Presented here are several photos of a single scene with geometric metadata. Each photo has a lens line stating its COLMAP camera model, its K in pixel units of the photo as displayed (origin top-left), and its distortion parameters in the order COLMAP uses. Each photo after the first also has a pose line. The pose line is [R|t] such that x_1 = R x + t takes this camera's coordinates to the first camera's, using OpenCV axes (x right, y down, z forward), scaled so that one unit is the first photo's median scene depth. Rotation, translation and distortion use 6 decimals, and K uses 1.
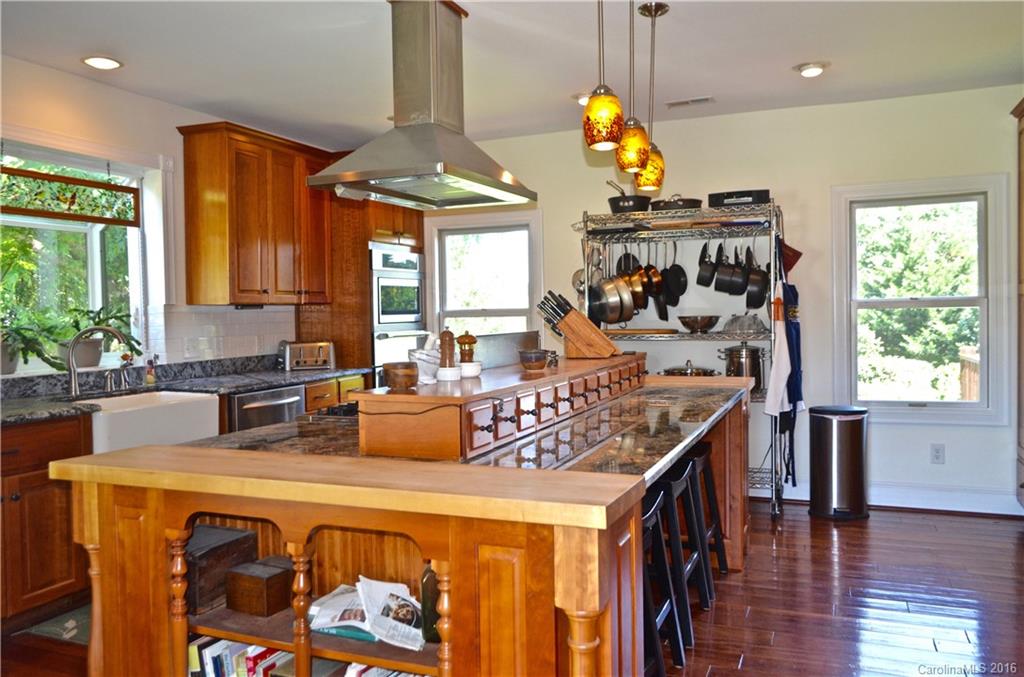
lens RADIAL K [[806.6, 0, 512.0], [0, 806.6, 338.5], [0, 0, 1]] dist [-0.007056, 0.003950]
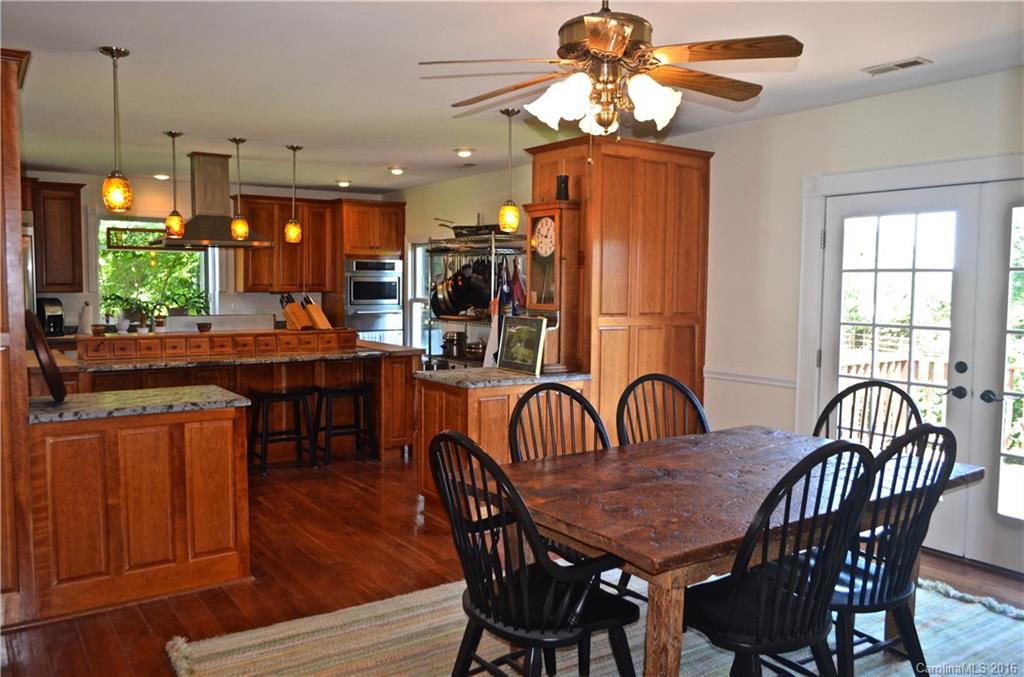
lens RADIAL K [[806.6, 0, 512.0], [0, 806.6, 338.5], [0, 0, 1]] dist [-0.007056, 0.003950]
pose [[0.838509, 0.064560, -0.541050, 1.192042], [-0.040903, 0.997612, 0.055649, -0.065693], [0.543351, -0.024532, 0.839147, -0.226955]]
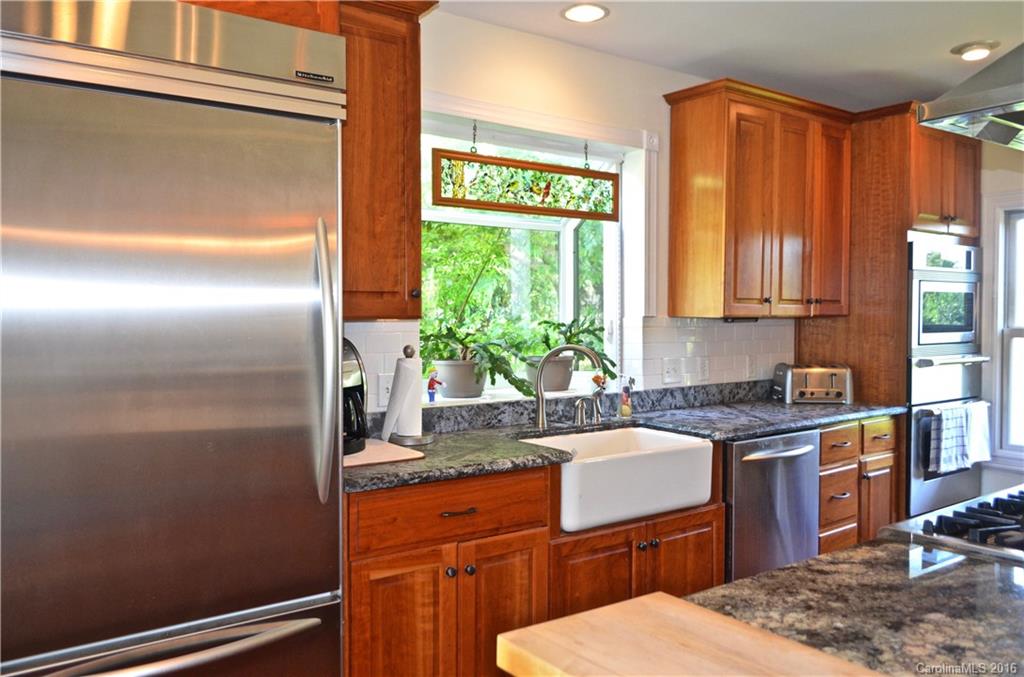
lens RADIAL K [[806.6, 0, 512.0], [0, 806.6, 338.5], [0, 0, 1]] dist [-0.007056, 0.003950]
pose [[0.859527, 0.029060, -0.510263, -0.132810], [-0.030080, 0.999528, 0.006254, -0.021358], [0.510204, 0.009974, 0.859996, 0.240869]]
